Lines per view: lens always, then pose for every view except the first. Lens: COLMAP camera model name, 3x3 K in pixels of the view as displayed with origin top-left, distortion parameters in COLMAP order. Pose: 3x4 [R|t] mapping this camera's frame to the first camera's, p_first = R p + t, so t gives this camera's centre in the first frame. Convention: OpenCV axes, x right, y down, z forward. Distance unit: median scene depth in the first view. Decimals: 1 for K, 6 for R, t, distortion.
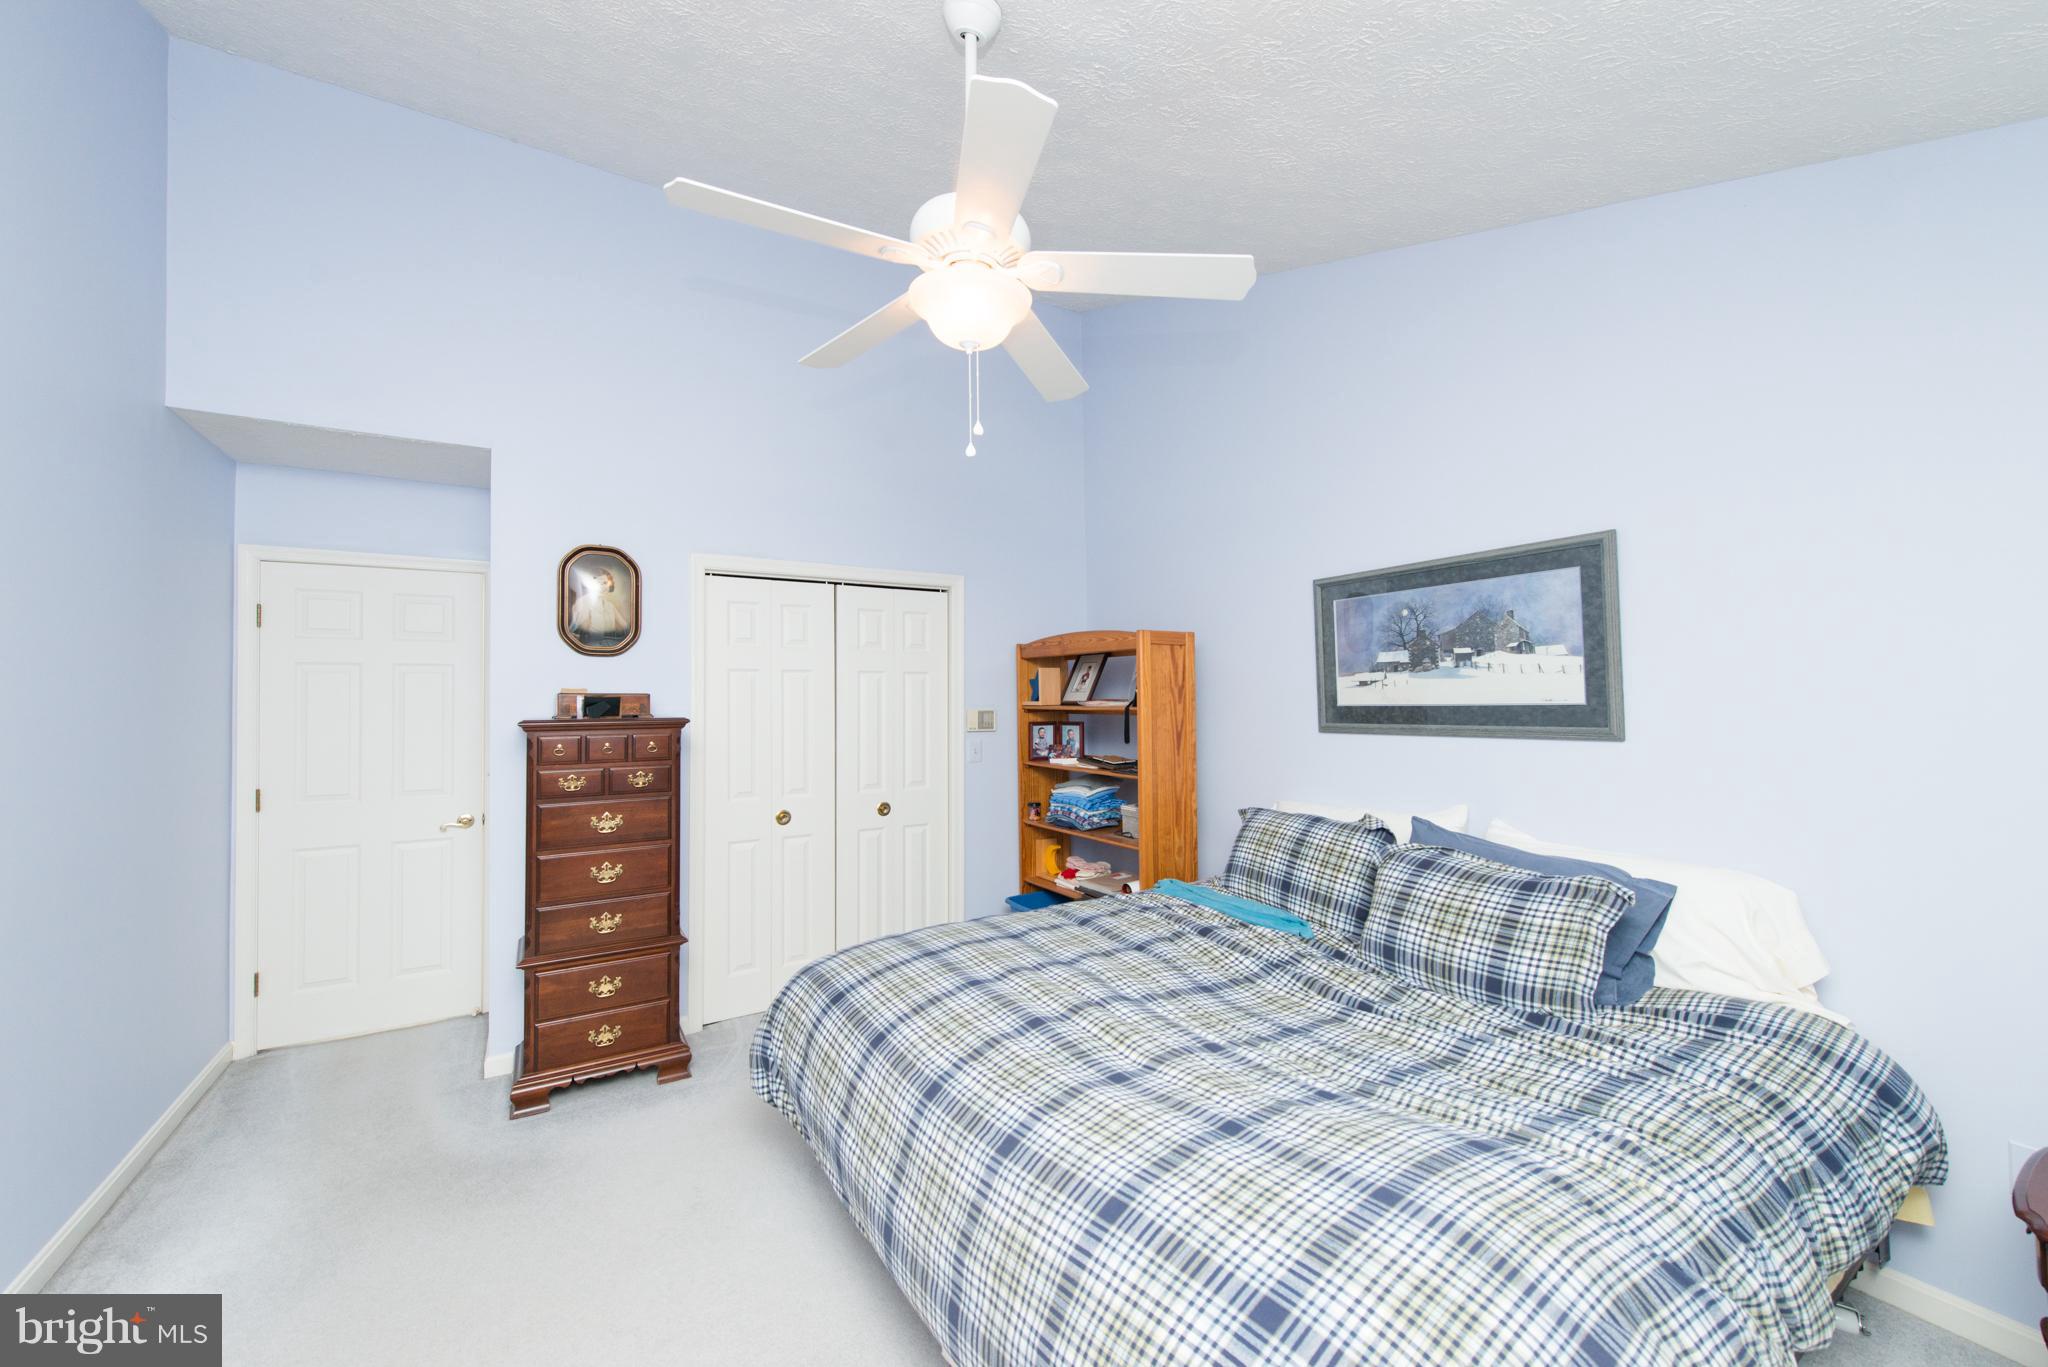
lens RADIAL K [[792.8, 0, 1010.1], [0, 792.8, 681.9], [0, 0, 1]] dist [0.011960, -0.002961]
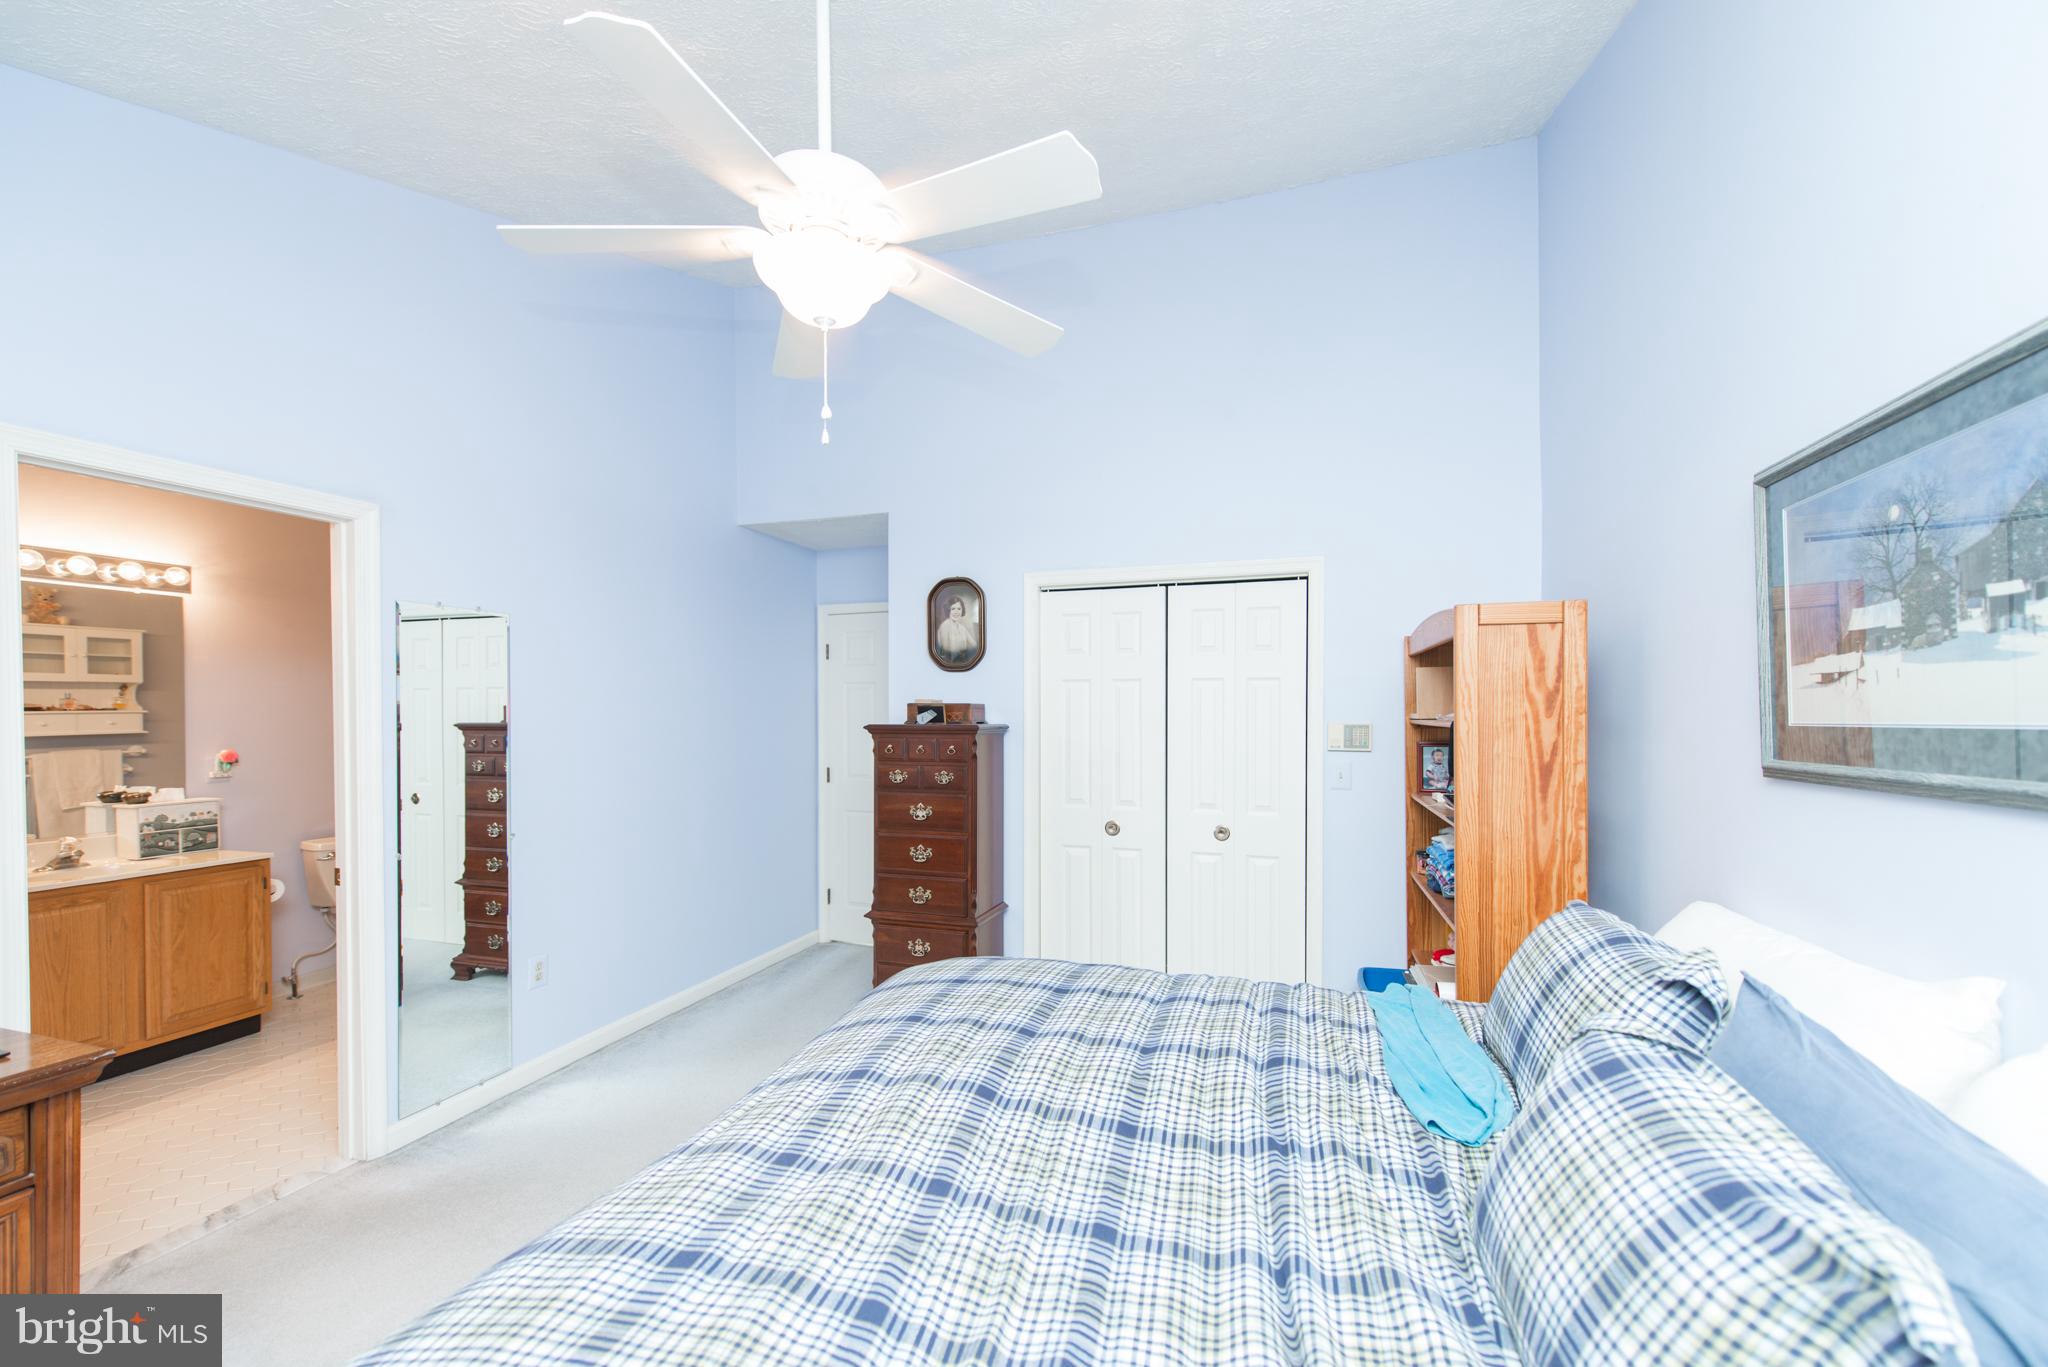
lens RADIAL K [[792.8, 0, 1041.7], [0, 792.8, 714.6], [0, 0, 1]] dist [0.011960, -0.002961]
pose [[0.664919, 0.008525, -0.746867, 0.517442], [0.010977, 0.999715, 0.021183, 0.008574], [0.746835, -0.022284, 0.664636, 0.362174]]
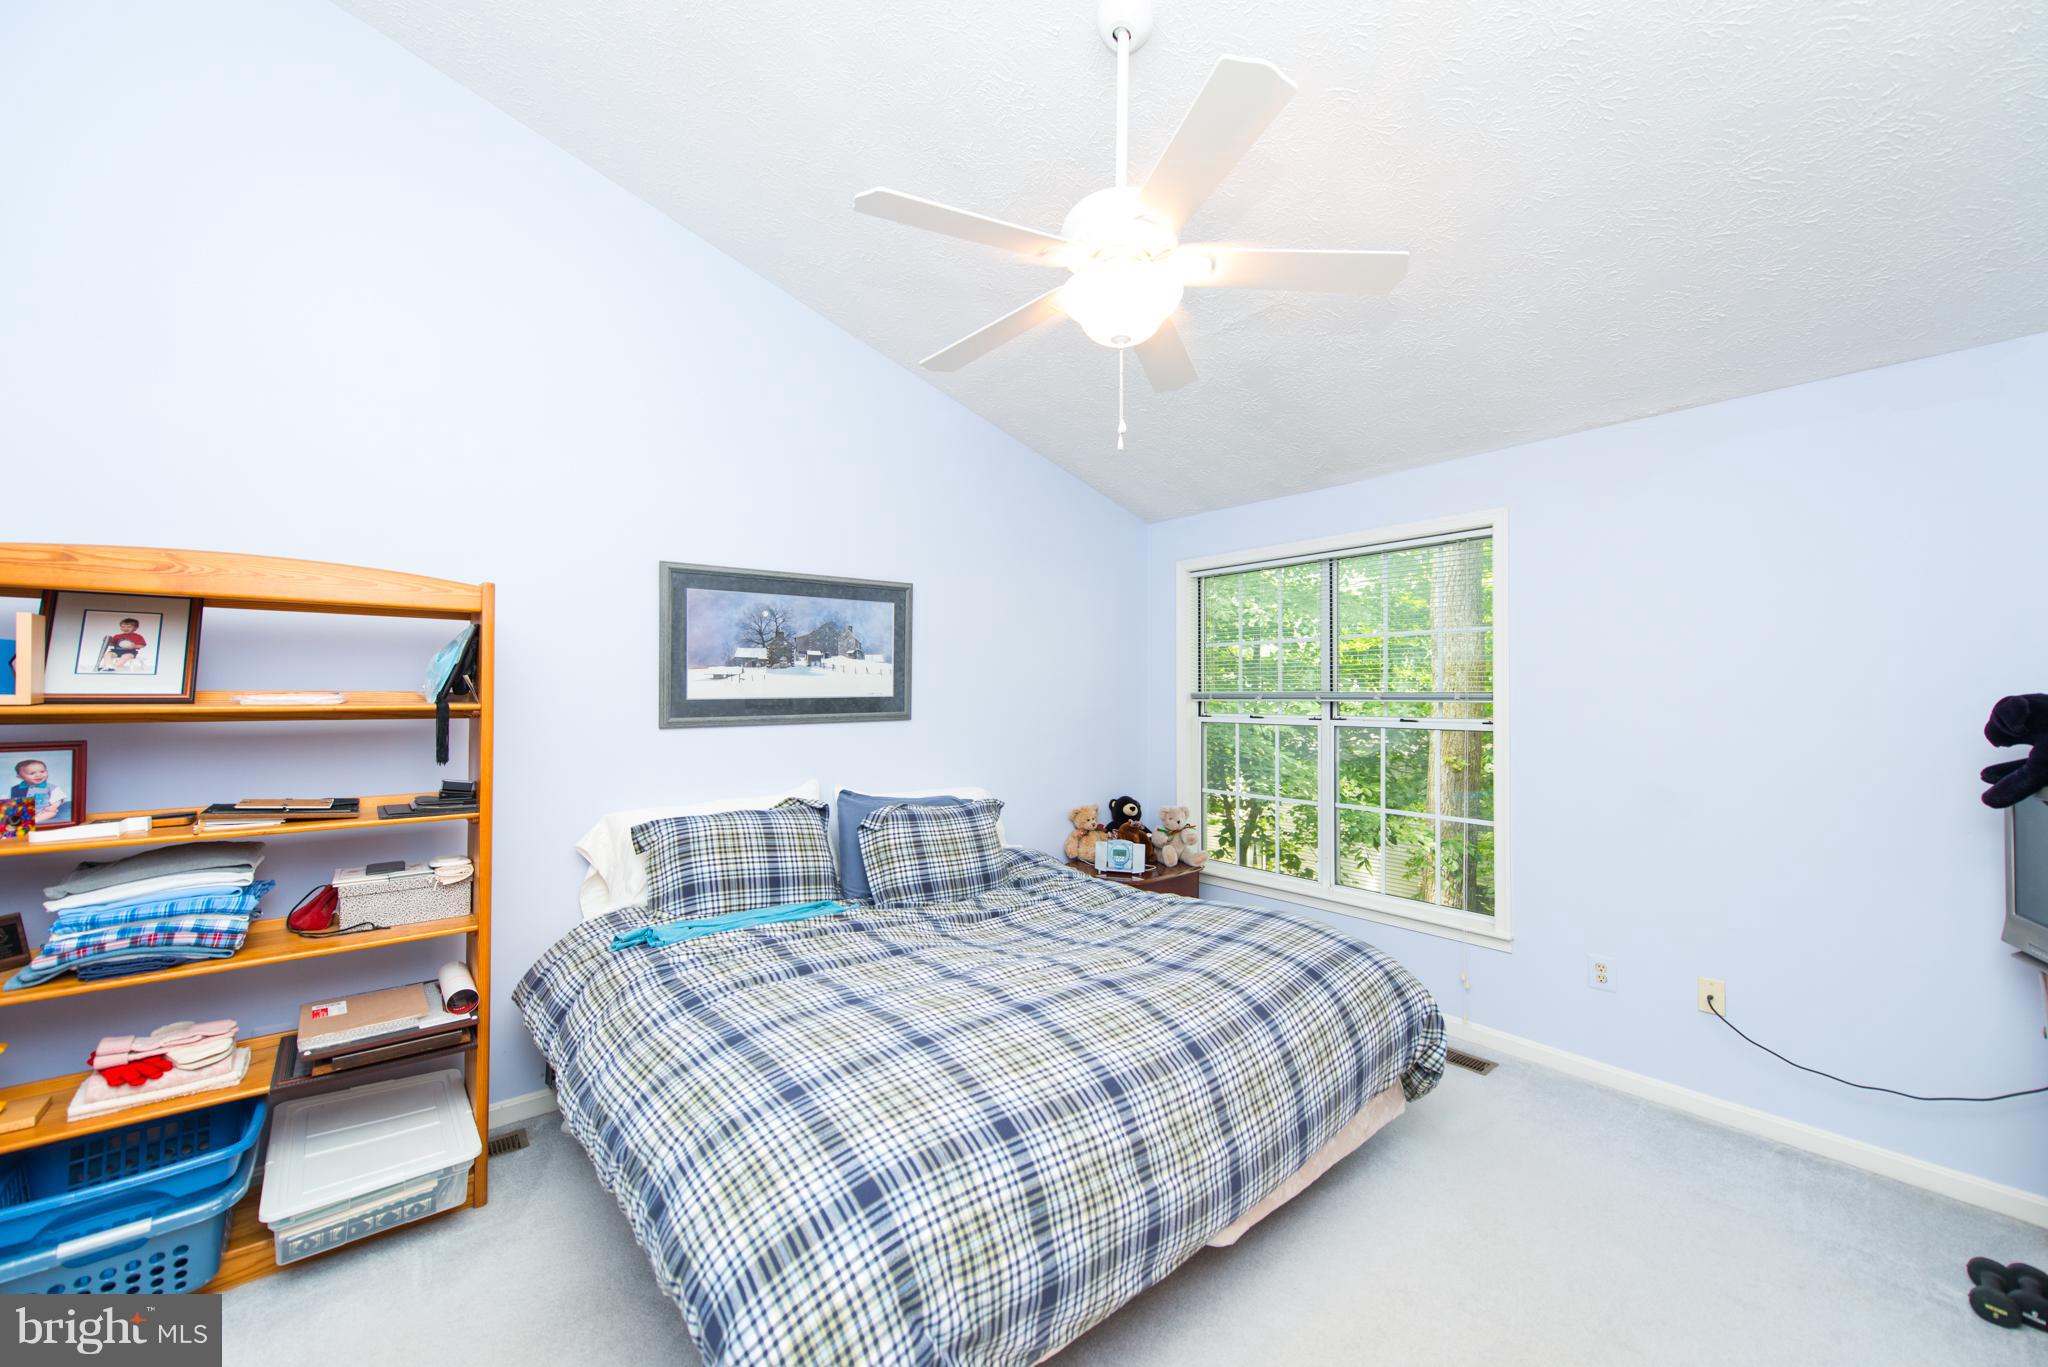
lens RADIAL K [[792.8, 0, 1031.2], [0, 792.8, 689.0], [0, 0, 1]] dist [0.011960, -0.002961]
pose [[-0.148935, 0.018433, 0.988675, -0.643537], [-0.014424, 0.999679, -0.020811, 0.034272], [-0.988742, -0.017360, -0.148622, 0.802411]]
